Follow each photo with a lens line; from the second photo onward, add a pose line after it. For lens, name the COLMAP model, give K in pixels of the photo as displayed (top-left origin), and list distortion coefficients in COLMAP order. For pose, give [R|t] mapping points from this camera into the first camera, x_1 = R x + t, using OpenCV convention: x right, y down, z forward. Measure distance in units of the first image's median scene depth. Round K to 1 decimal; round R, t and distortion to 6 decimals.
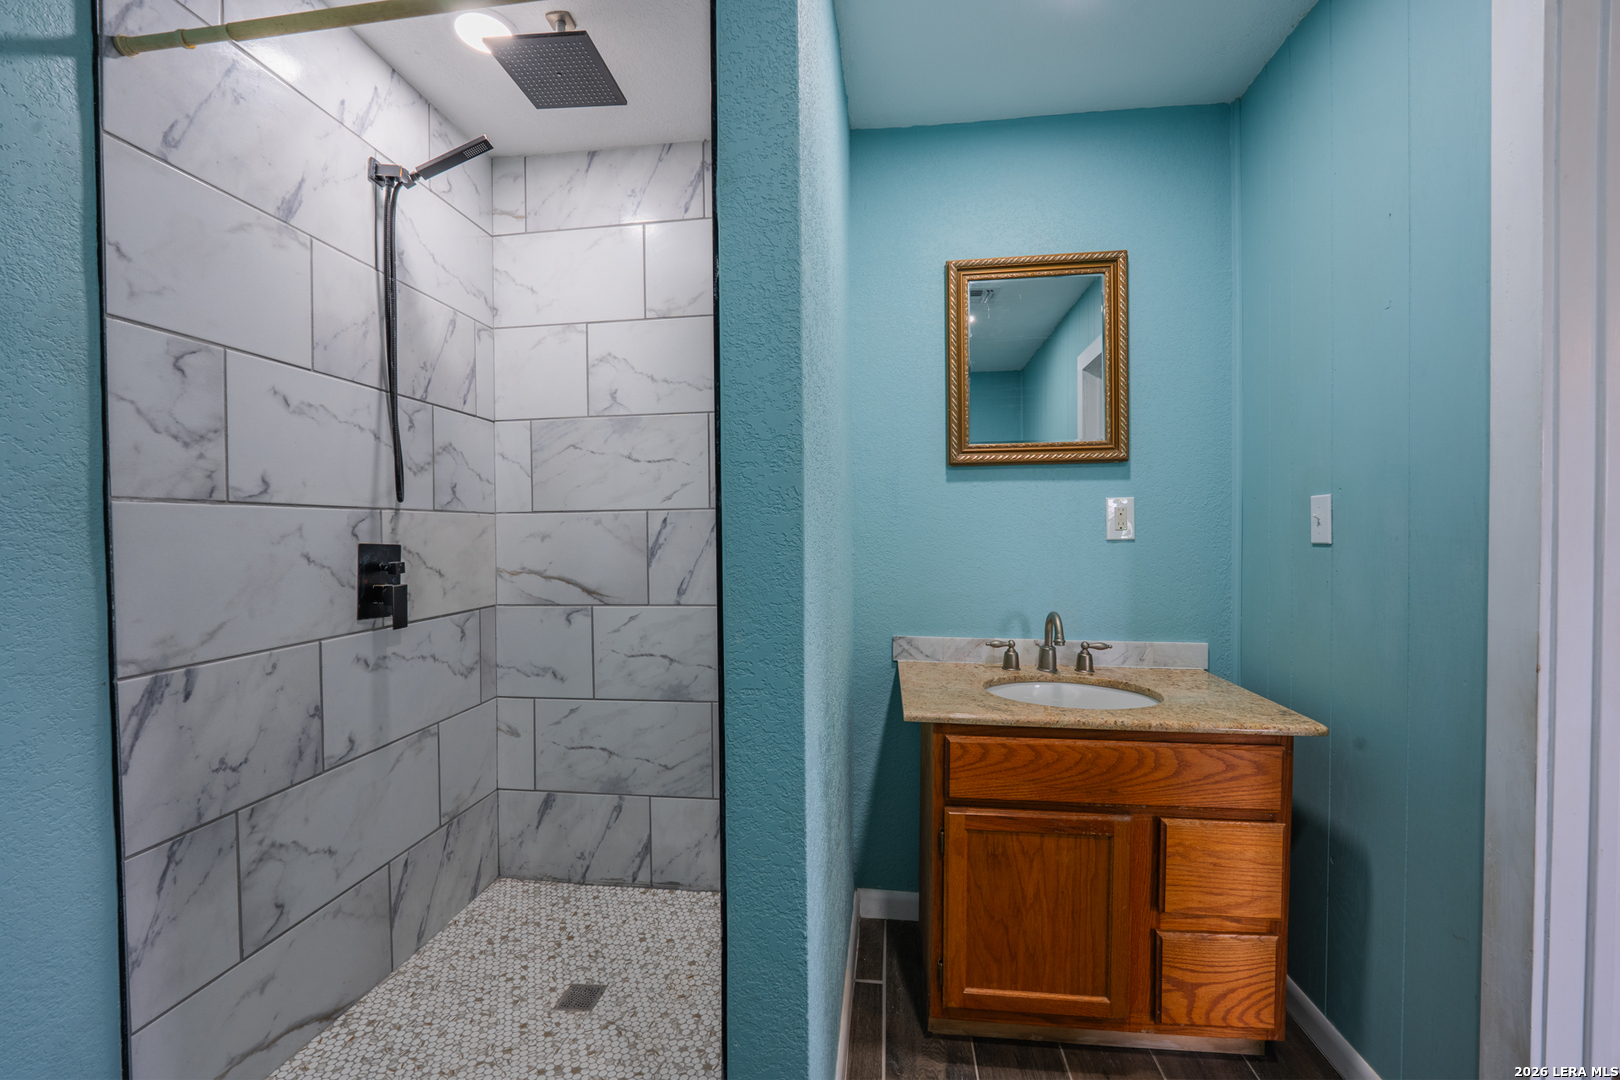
lens RADIAL K [[654.6, 0, 810.0], [0, 654.6, 540.0], [0, 0, 1]] dist [-0.003466, -0.000863]
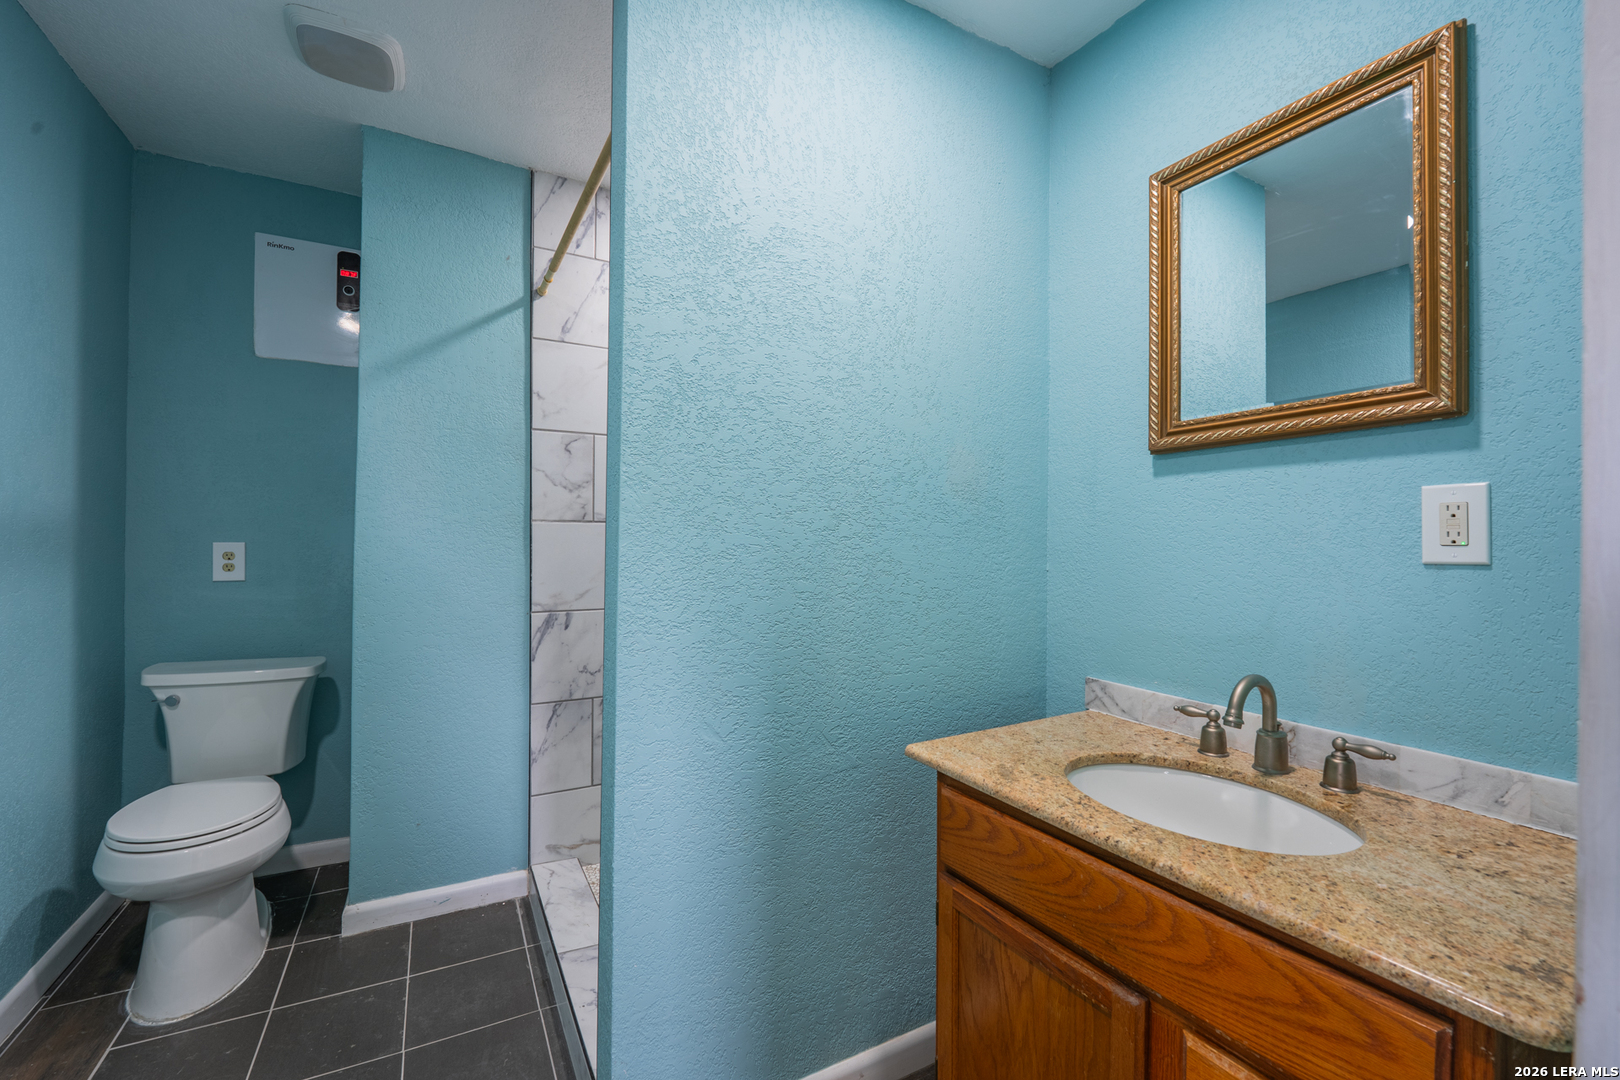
lens RADIAL K [[660.4, 0, 805.4], [0, 660.4, 542.5], [0, 0, 1]] dist [0.000904, -0.007037]
pose [[0.596463, 0.008772, -0.802593, 0.812263], [-0.022892, 0.999719, -0.006086, -0.003416], [0.802314, 0.022003, 0.596497, 0.363872]]
